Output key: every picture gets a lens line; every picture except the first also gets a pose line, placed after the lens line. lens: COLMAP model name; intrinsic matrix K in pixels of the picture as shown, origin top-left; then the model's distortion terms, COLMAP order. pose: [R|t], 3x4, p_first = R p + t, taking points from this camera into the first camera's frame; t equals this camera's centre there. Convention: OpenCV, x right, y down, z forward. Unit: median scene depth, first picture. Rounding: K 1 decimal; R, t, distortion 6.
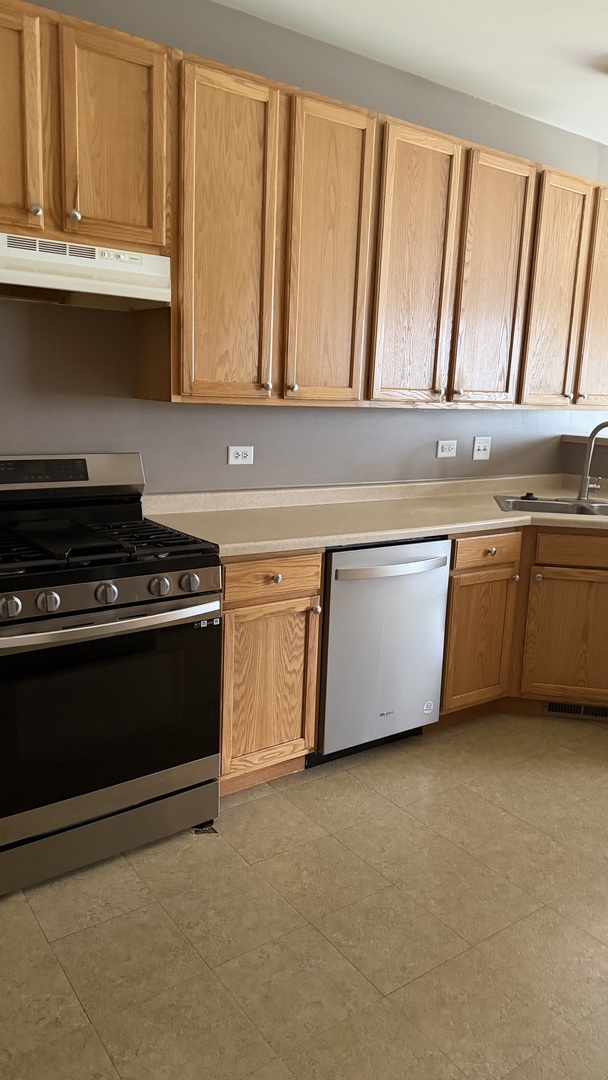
lens RADIAL K [[750.3, 0, 307.1], [0, 750.3, 539.6], [0, 0, 1]] dist [0.020995, -0.023065]
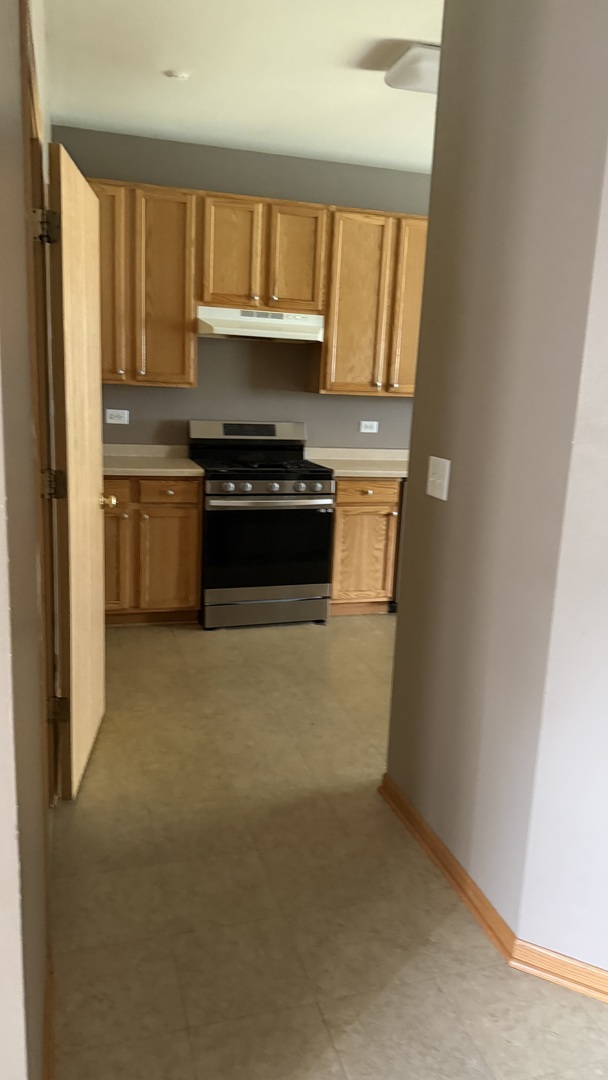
lens RADIAL K [[750.3, 0, 303.4], [0, 750.3, 540.6], [0, 0, 1]] dist [0.020995, -0.023065]
pose [[0.947809, 0.070260, -0.311002, 0.380276], [-0.067498, 0.997526, 0.019650, 0.142033], [0.311613, 0.002368, 0.950206, -0.758872]]
